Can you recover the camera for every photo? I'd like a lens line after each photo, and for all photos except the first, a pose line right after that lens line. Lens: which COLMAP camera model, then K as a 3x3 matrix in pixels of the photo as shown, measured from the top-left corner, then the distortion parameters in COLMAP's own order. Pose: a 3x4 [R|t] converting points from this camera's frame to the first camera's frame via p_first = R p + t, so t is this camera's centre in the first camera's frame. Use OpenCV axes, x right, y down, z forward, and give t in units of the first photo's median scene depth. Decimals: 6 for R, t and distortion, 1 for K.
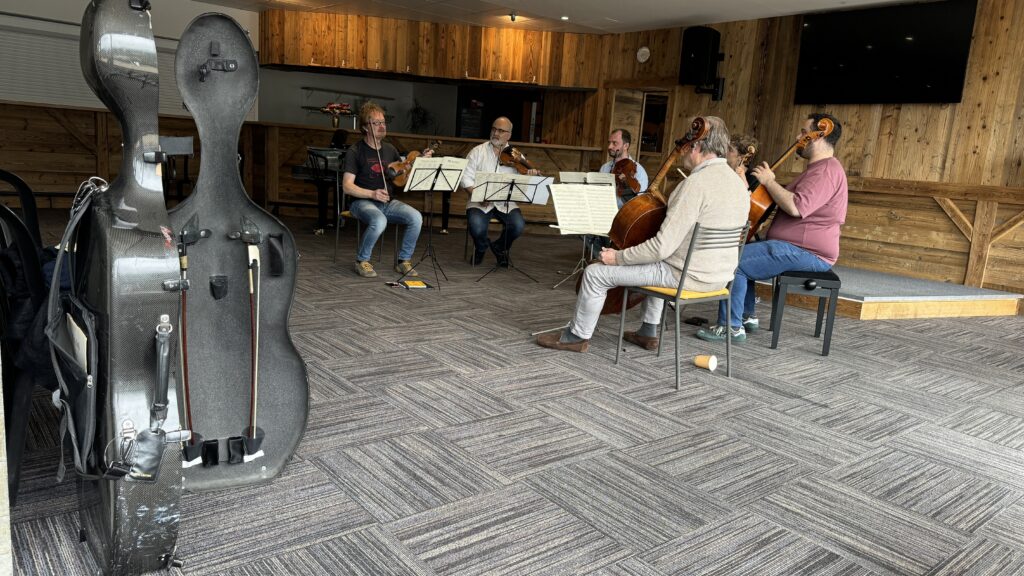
lens RADIAL K [[722.4, 0, 513.0], [0, 722.4, 288.4], [0, 0, 1]] dist [0.038334, -0.040628]
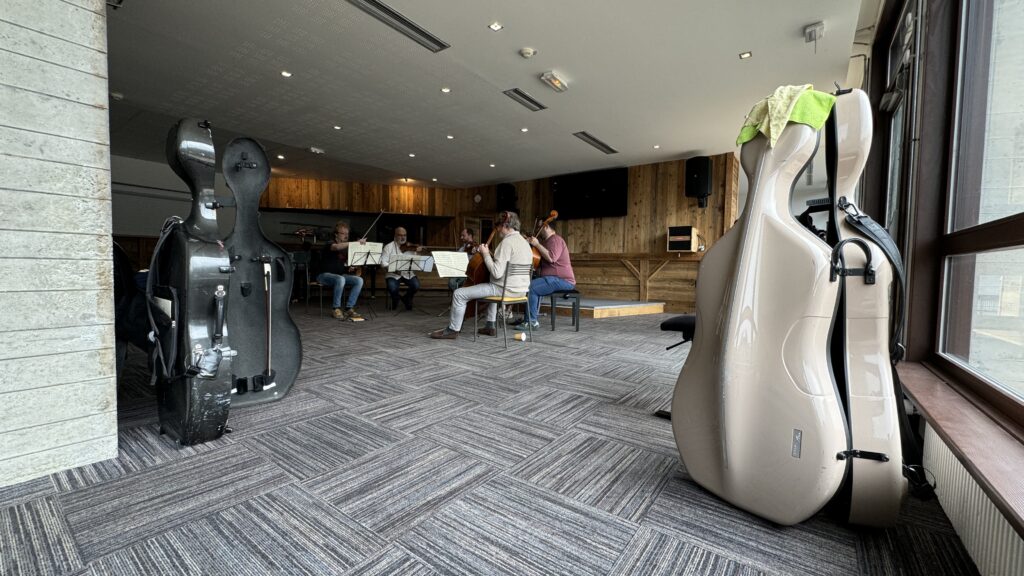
lens RADIAL K [[407.4, 0, 512.1], [0, 407.4, 287.4], [0, 0, 1]] dist [0.000415, 0.000591]
pose [[0.969594, -0.062928, 0.236490, -0.004348], [0.091286, 0.989627, -0.110933, 0.122060], [-0.227056, 0.129148, 0.965280, -0.089035]]
